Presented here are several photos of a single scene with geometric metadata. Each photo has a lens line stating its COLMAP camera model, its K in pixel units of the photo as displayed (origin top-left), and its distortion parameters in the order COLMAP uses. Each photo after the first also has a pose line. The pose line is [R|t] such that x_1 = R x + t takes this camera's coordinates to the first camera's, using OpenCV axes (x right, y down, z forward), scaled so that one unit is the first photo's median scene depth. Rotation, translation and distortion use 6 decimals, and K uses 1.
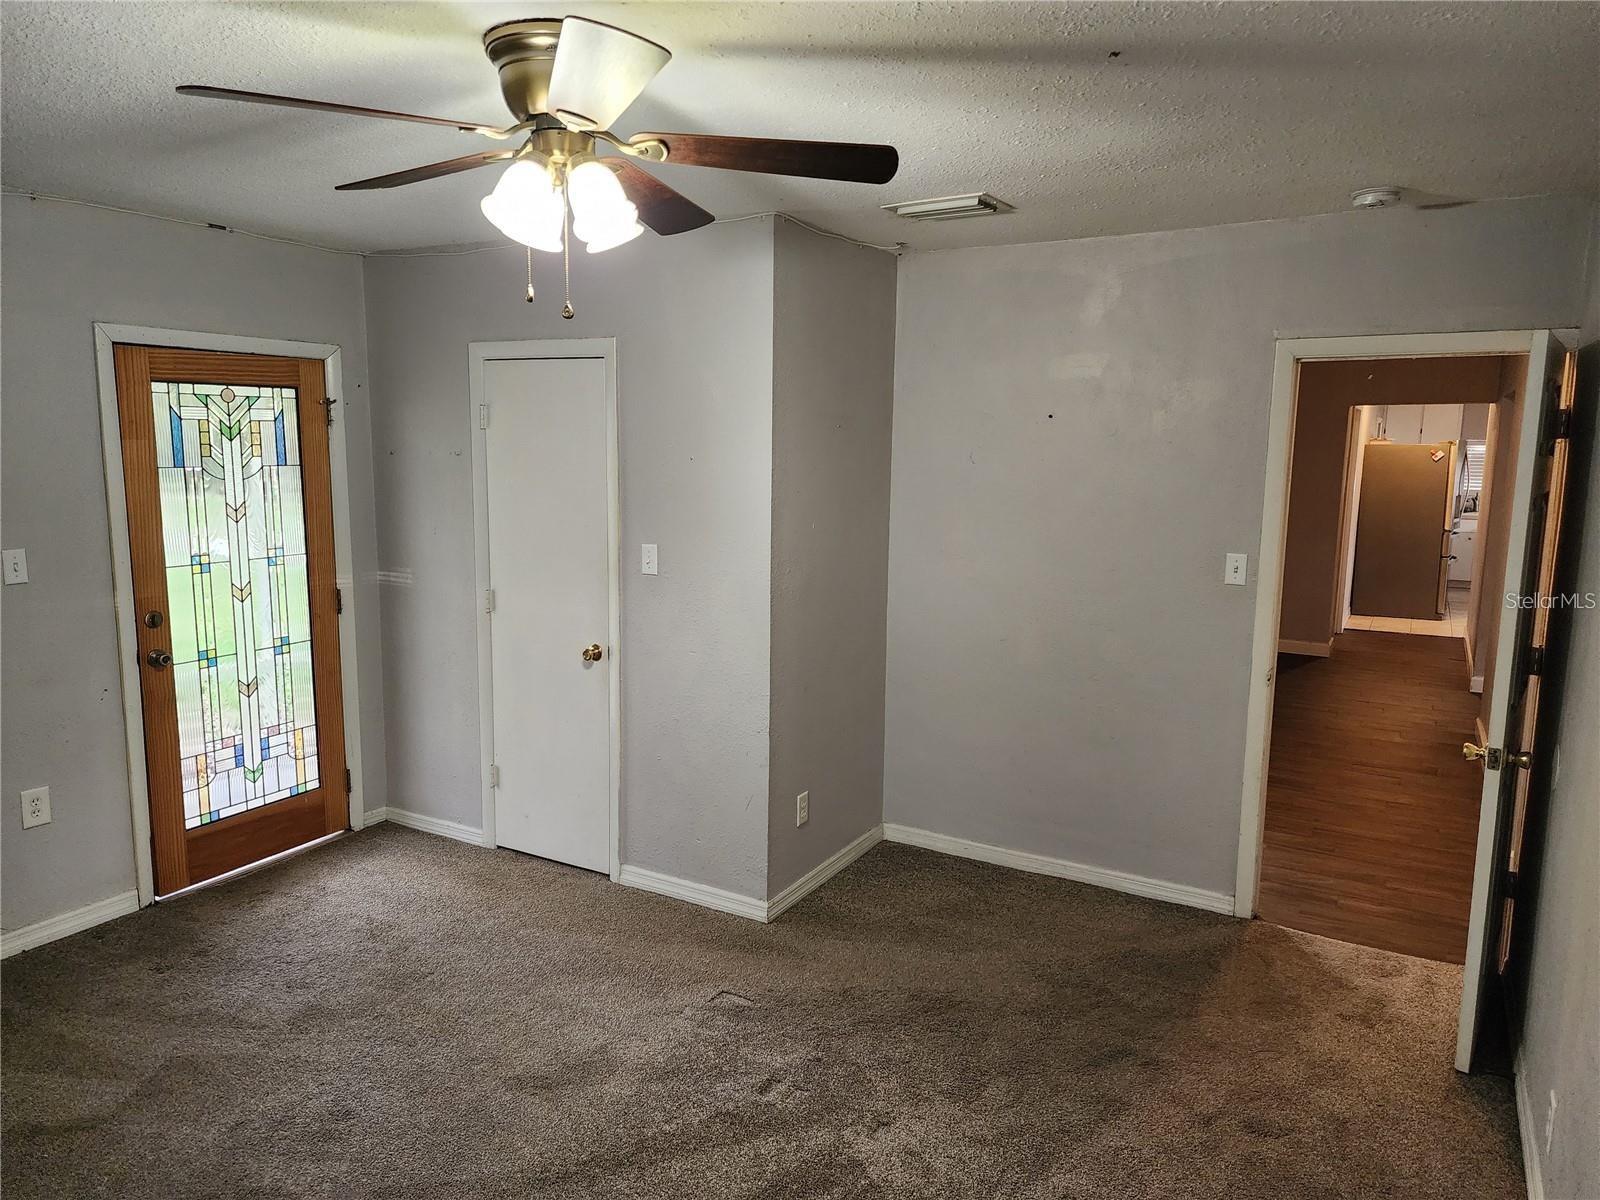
lens RADIAL K [[1068.5, 0, 790.3], [0, 1068.5, 615.4], [0, 0, 1]] dist [0.115465, -0.142638]
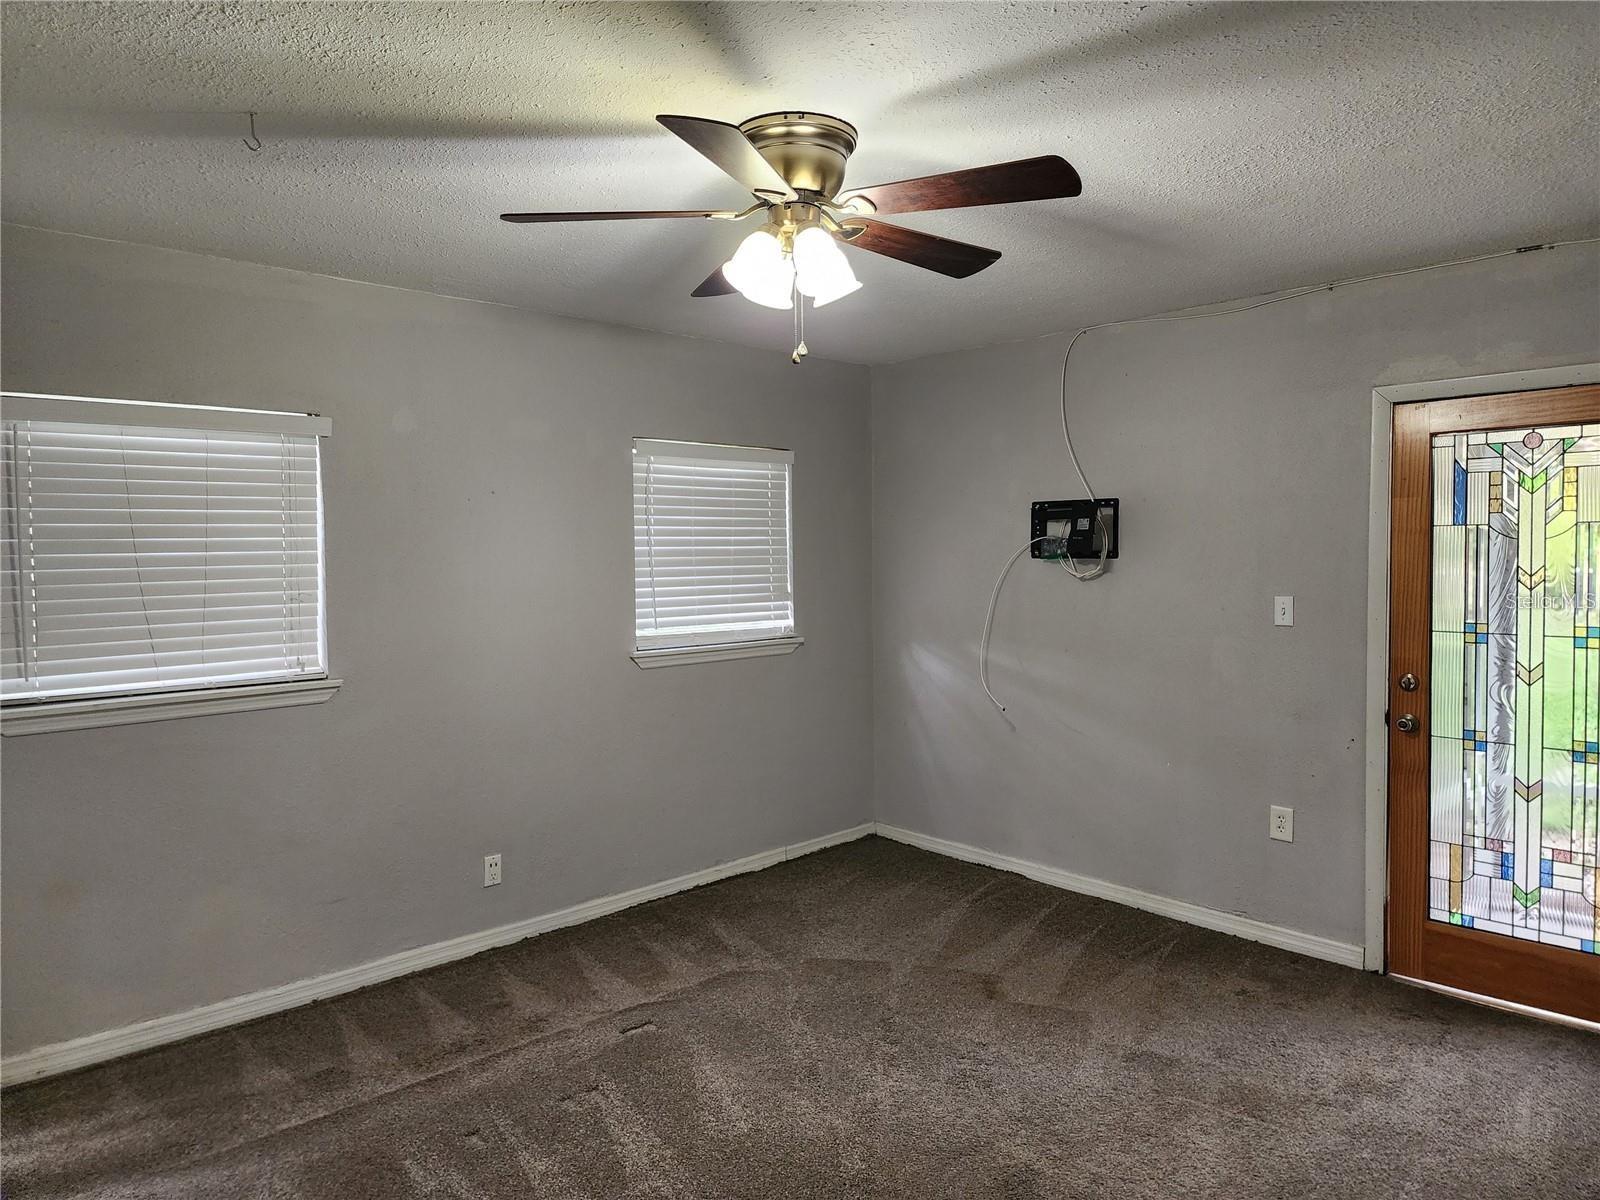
lens RADIAL K [[1068.5, 0, 790.3], [0, 1068.5, 615.4], [0, 0, 1]] dist [0.115465, -0.142638]
pose [[-0.306468, 0.050170, -0.950558, 0.478980], [-0.148772, 0.983813, 0.099890, -0.067025], [0.940183, 0.172030, -0.294044, 0.735527]]
